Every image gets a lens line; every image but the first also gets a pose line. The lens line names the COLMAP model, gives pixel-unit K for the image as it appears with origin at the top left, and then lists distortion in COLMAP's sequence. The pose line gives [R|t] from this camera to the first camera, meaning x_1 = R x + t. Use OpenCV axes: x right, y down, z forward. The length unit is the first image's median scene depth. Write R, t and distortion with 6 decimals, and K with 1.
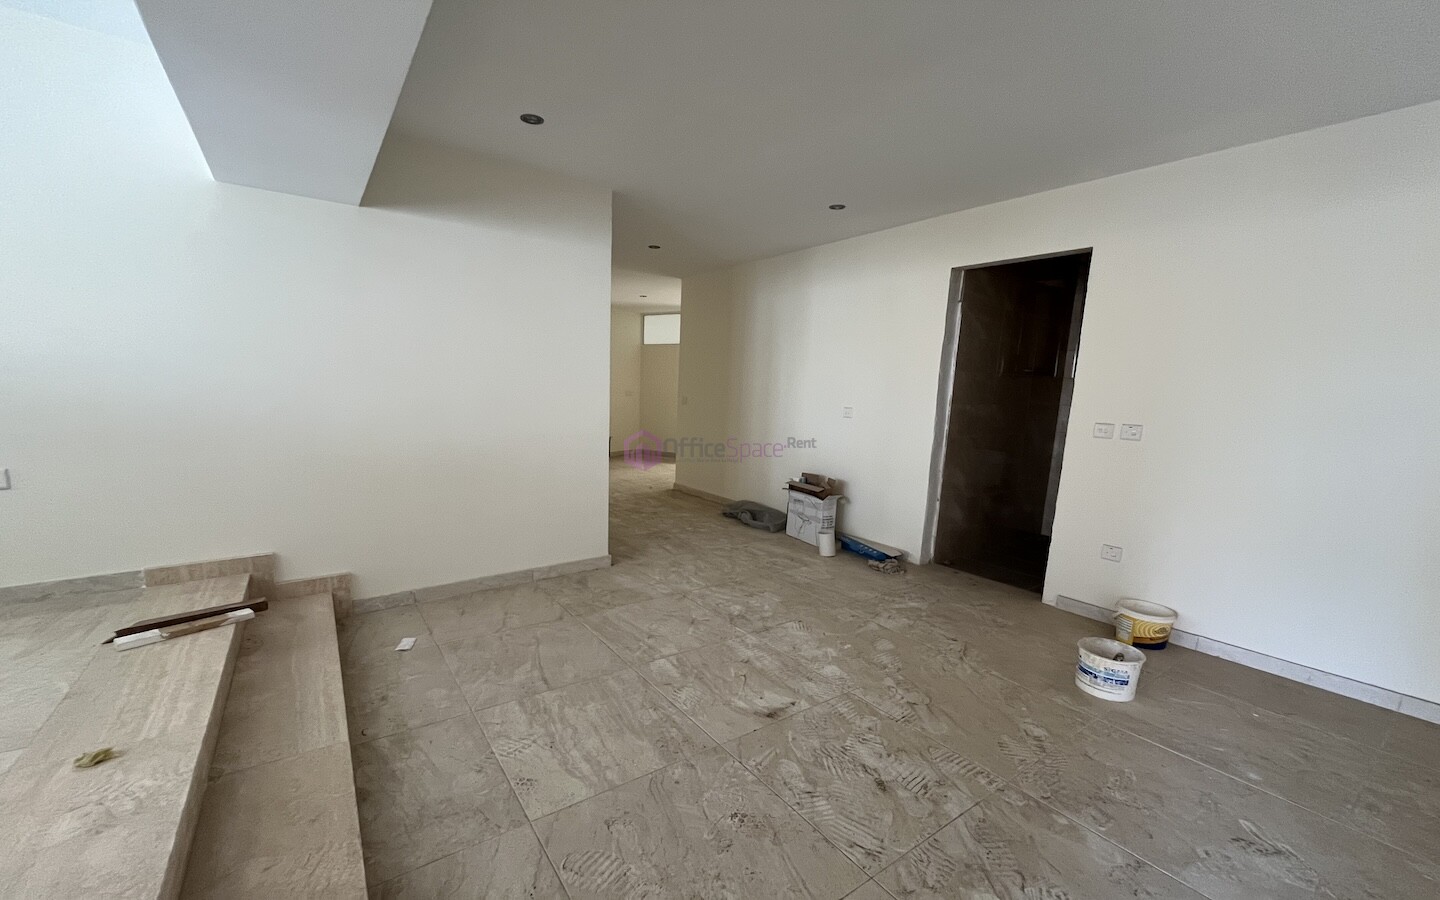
lens RADIAL K [[577.7, 0, 712.3], [0, 577.7, 489.1], [0, 0, 1]] dist [-0.000149, 0.000270]
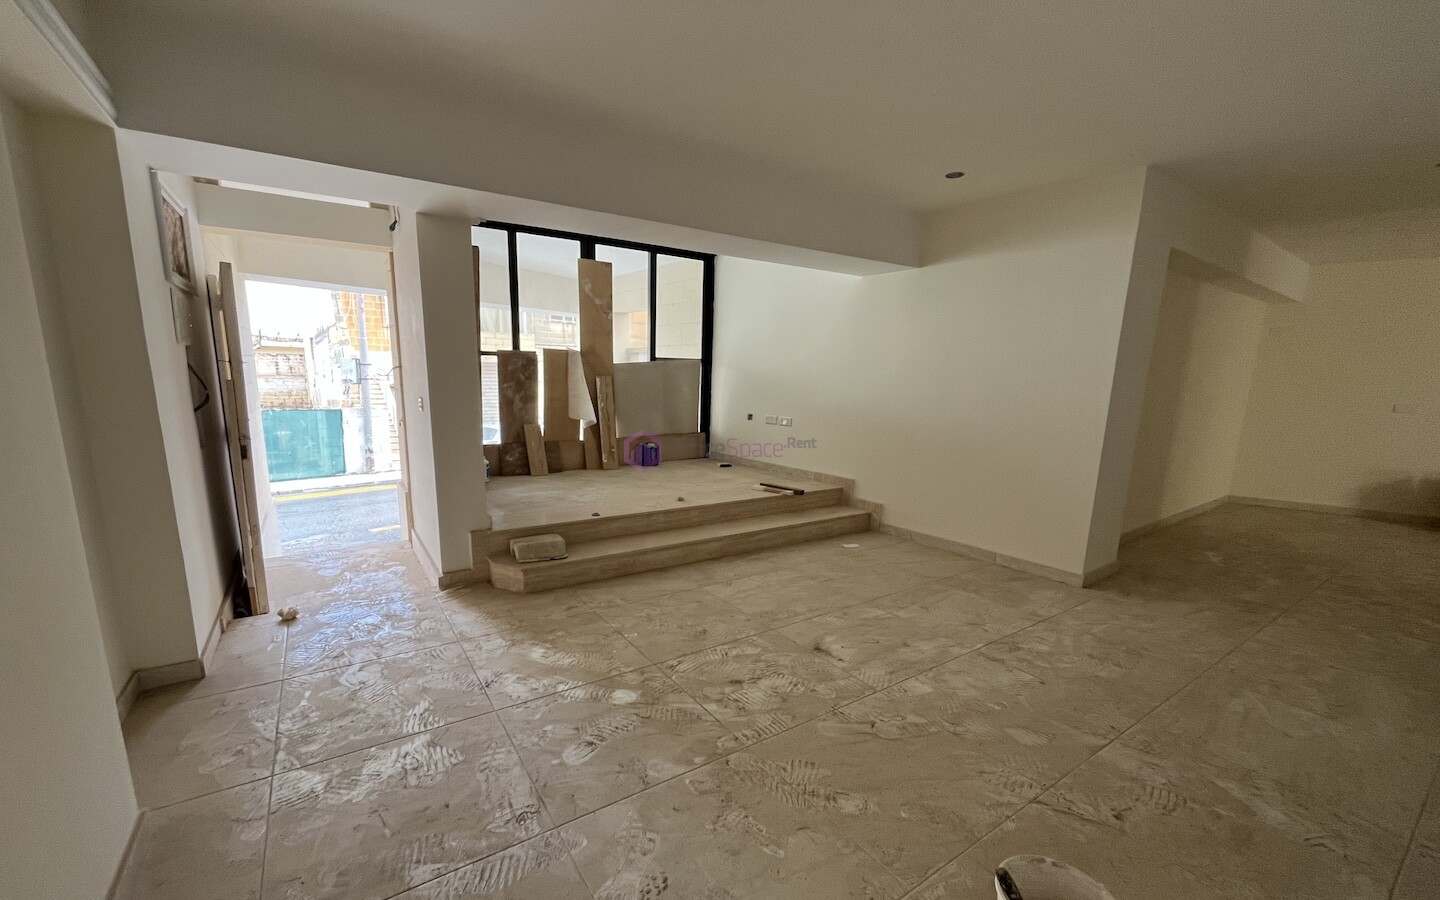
lens RADIAL K [[577.7, 0, 712.3], [0, 577.7, 489.1], [0, 0, 1]] dist [-0.000149, 0.000270]
pose [[-0.022182, 0.170549, -0.985099, 0.815407], [-0.199684, 0.964732, 0.171519, -0.063584], [0.979609, 0.200513, 0.012657, 0.459081]]
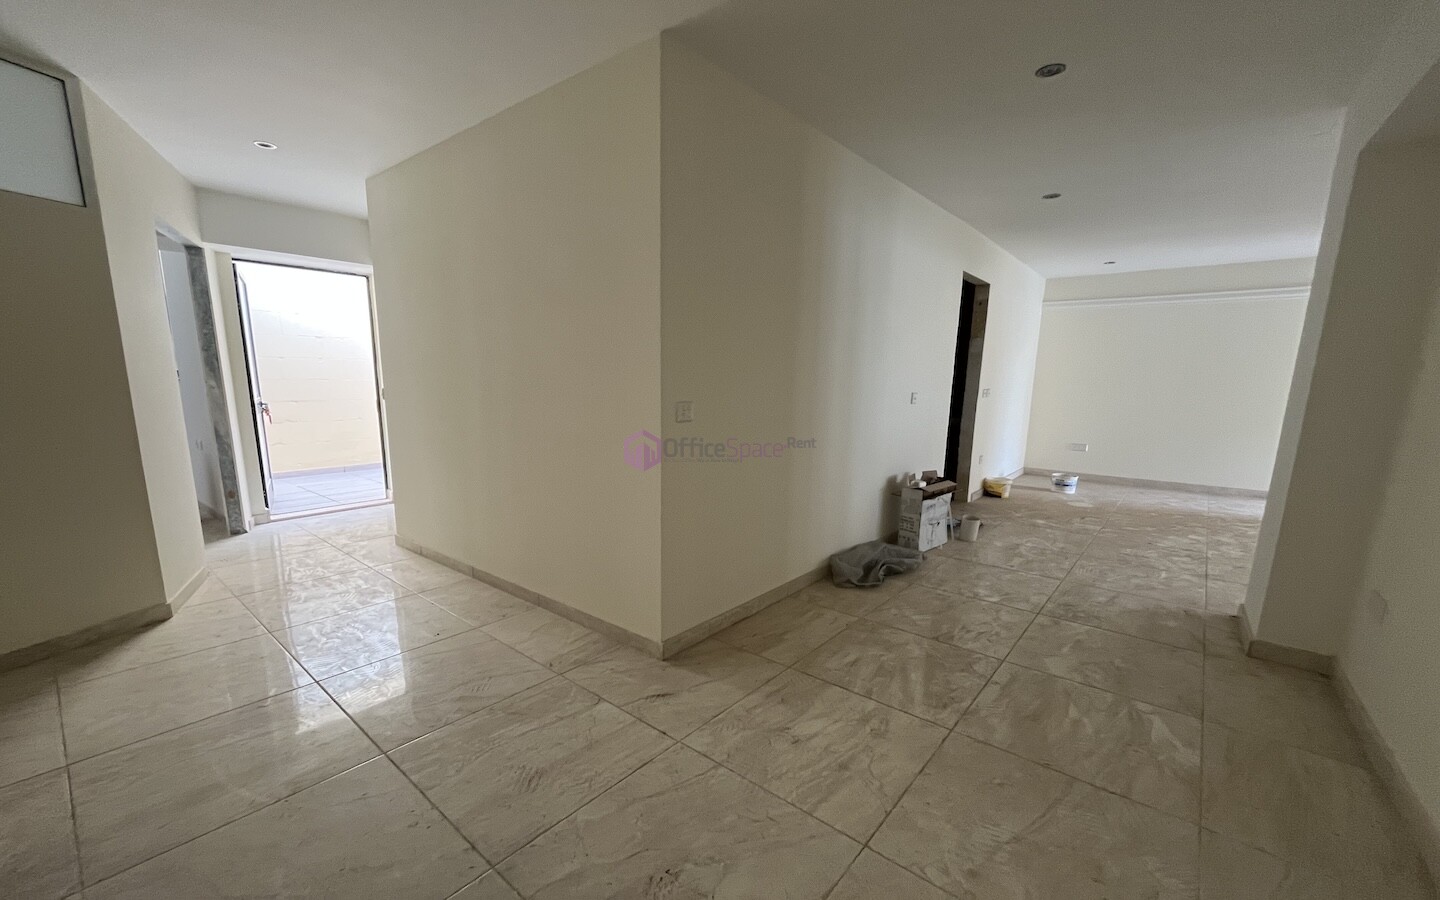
lens RADIAL K [[584.3, 0, 713.4], [0, 584.3, 472.5], [0, 0, 1]] dist [-0.004428, -0.000473]
pose [[-0.251489, -0.190426, 0.948942, -0.804125], [0.155591, 0.959748, 0.233829, -0.387403], [-0.955272, 0.206452, -0.211738, 2.073401]]
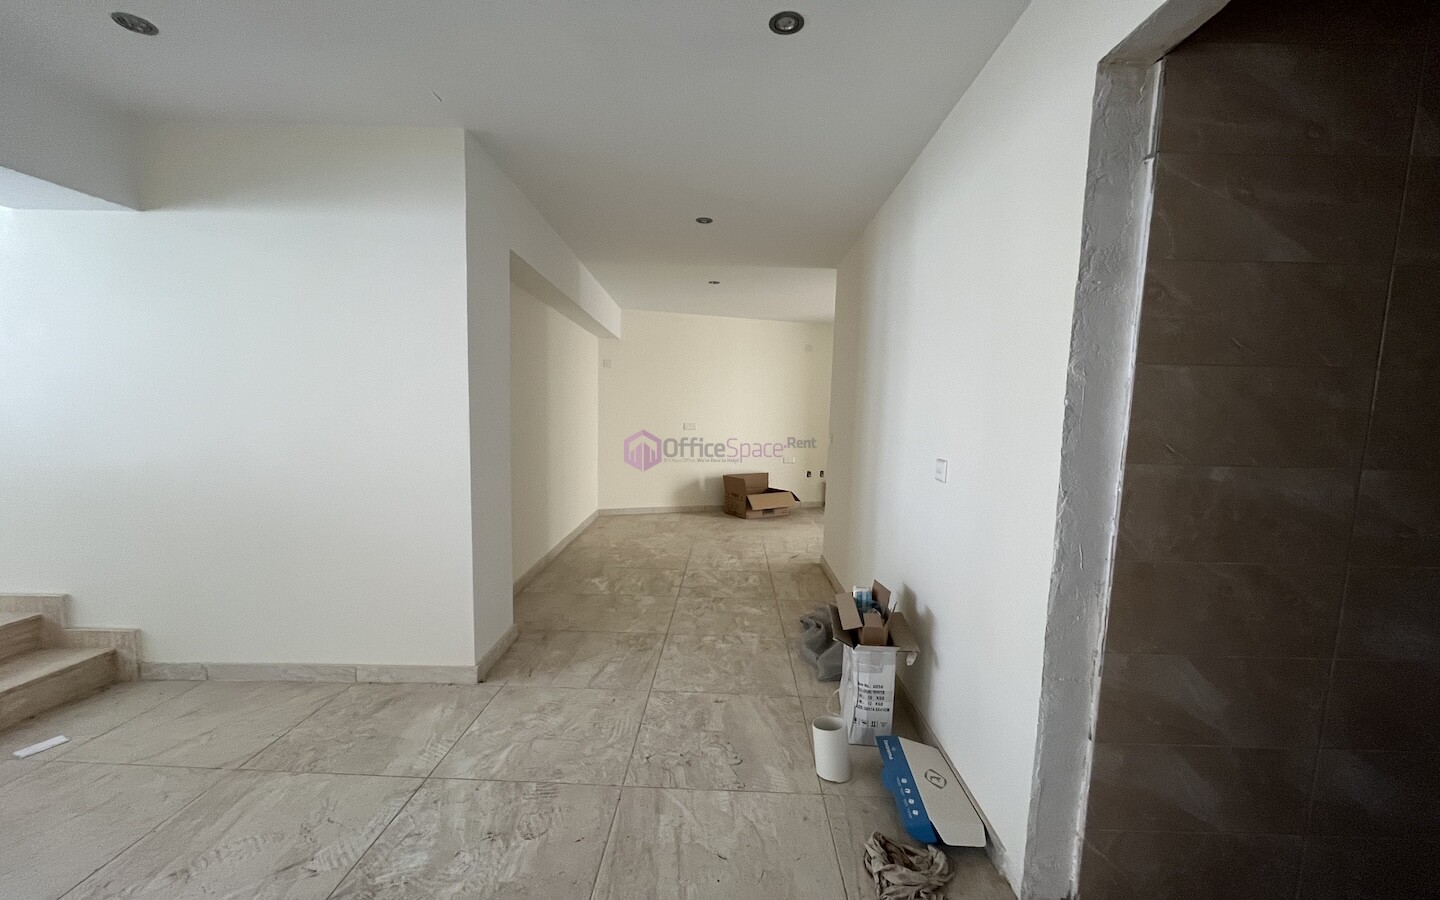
lens RADIAL K [[584.3, 0, 713.4], [0, 584.3, 472.5], [0, 0, 1]] dist [-0.004428, -0.000473]
pose [[0.797986, 0.051340, -0.600485, 0.505931], [-0.104587, 0.993044, -0.054082, -0.117132], [0.593532, 0.105960, 0.797805, 0.699244]]
